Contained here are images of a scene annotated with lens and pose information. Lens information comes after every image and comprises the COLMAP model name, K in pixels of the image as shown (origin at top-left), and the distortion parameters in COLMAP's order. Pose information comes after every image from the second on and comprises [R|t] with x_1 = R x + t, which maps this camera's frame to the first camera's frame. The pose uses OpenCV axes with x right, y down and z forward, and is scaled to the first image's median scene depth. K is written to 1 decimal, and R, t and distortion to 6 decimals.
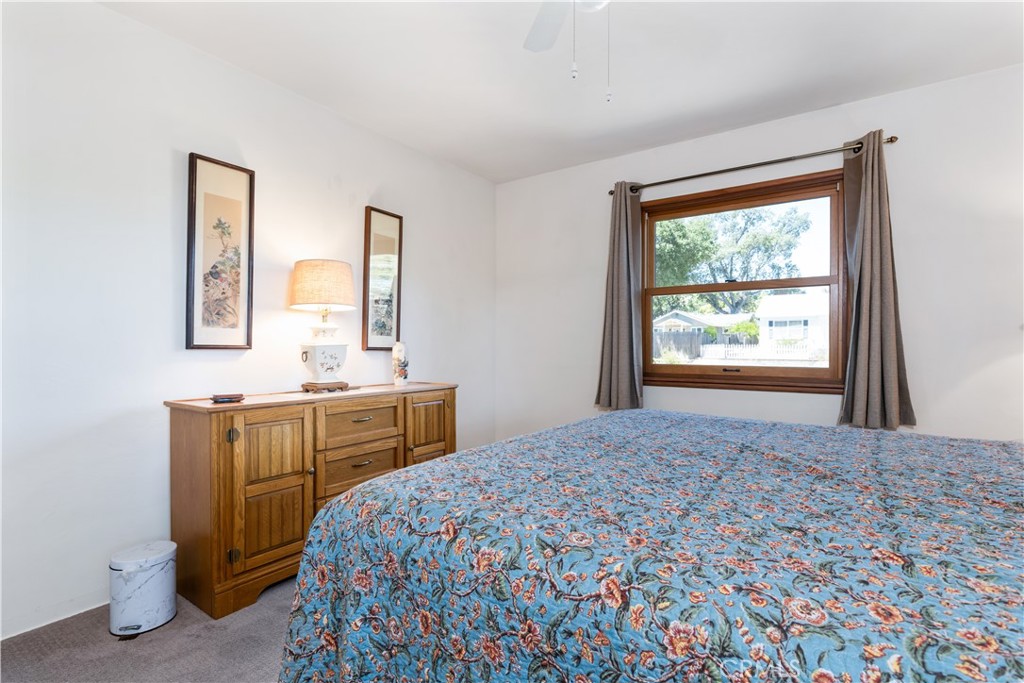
lens RADIAL K [[488.2, 0, 512.0], [0, 488.2, 343.5], [0, 0, 1]] dist [0.000005, -0.000166]
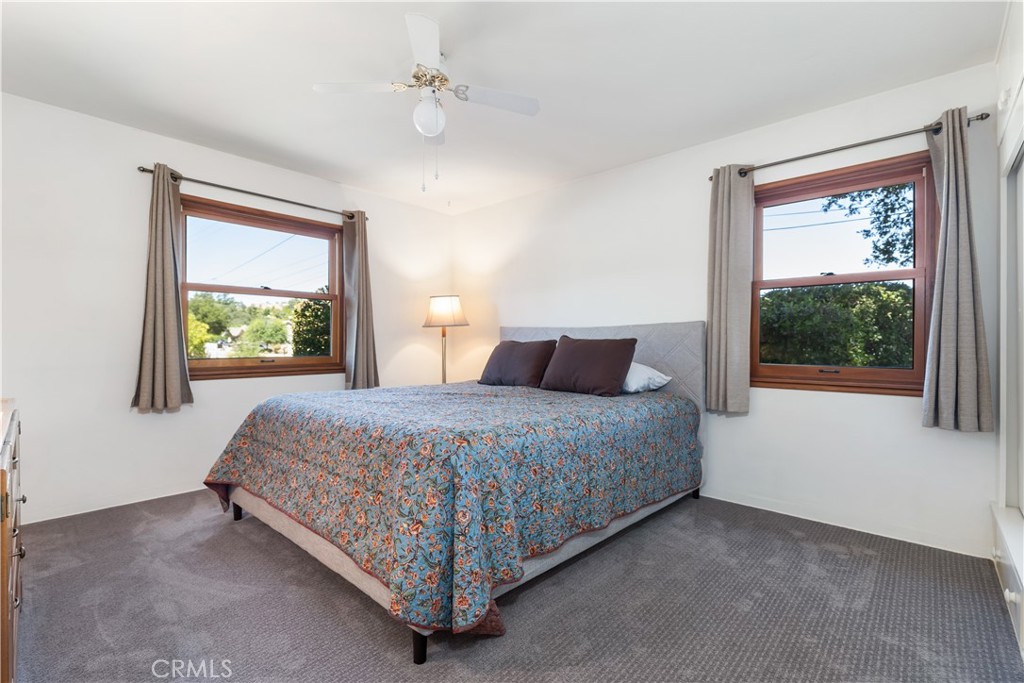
lens RADIAL K [[471.2, 0, 512.8], [0, 471.2, 342.2], [0, 0, 1]] dist [-0.002877, -0.000049]
pose [[0.120841, 0.000006, 0.992672, -0.749851], [-0.005498, 0.999985, 0.000664, 0.004011], [-0.992657, -0.005538, 0.120839, 0.290598]]
